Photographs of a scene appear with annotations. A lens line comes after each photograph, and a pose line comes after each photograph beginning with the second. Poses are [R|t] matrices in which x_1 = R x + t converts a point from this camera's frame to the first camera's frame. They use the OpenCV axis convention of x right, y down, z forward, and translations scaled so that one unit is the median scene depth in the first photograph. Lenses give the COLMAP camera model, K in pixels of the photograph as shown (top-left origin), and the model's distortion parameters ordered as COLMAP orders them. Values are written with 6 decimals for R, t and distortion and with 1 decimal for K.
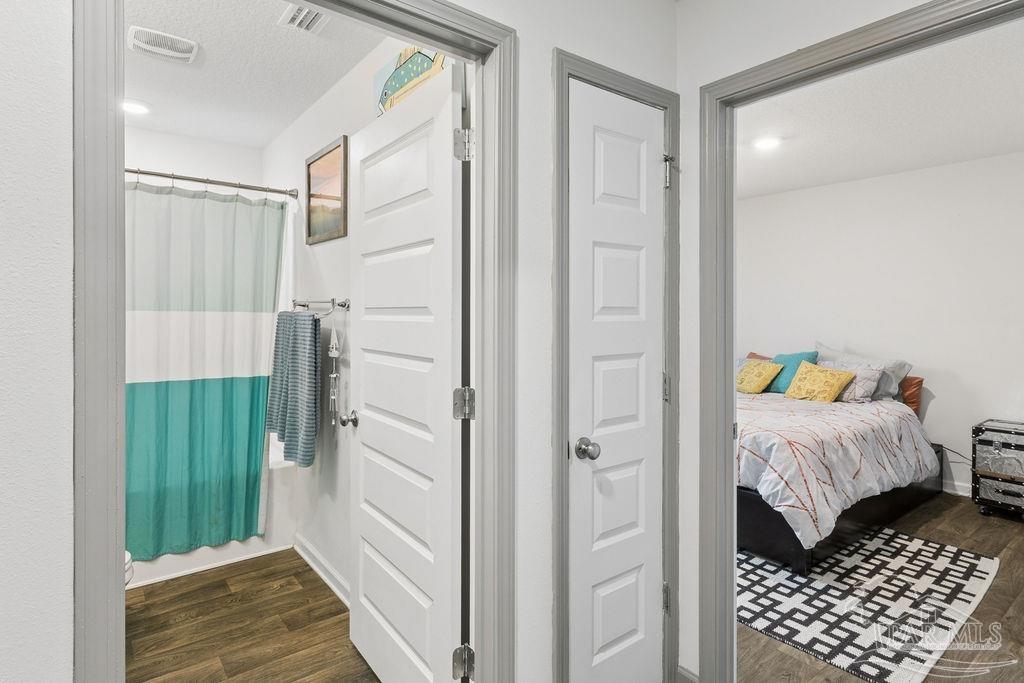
lens RADIAL K [[548.7, 0, 511.3], [0, 548.7, 313.4], [0, 0, 1]] dist [0.022027, -0.000310]
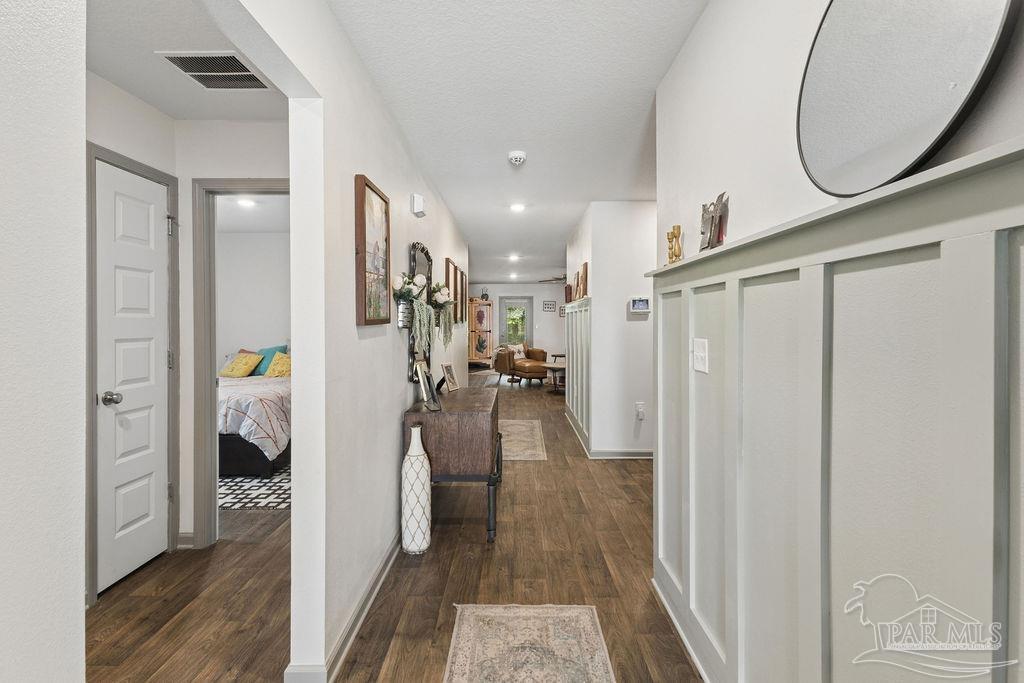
lens RADIAL K [[480.5, 0, 511.5], [0, 480.5, 326.4], [0, 0, 1]] dist [0.000348, -0.000144]
pose [[0.618720, -0.007006, 0.785581, -0.199268], [0.004075, 0.999975, 0.005708, 0.033668], [-0.785601, -0.000331, 0.618733, -0.638378]]
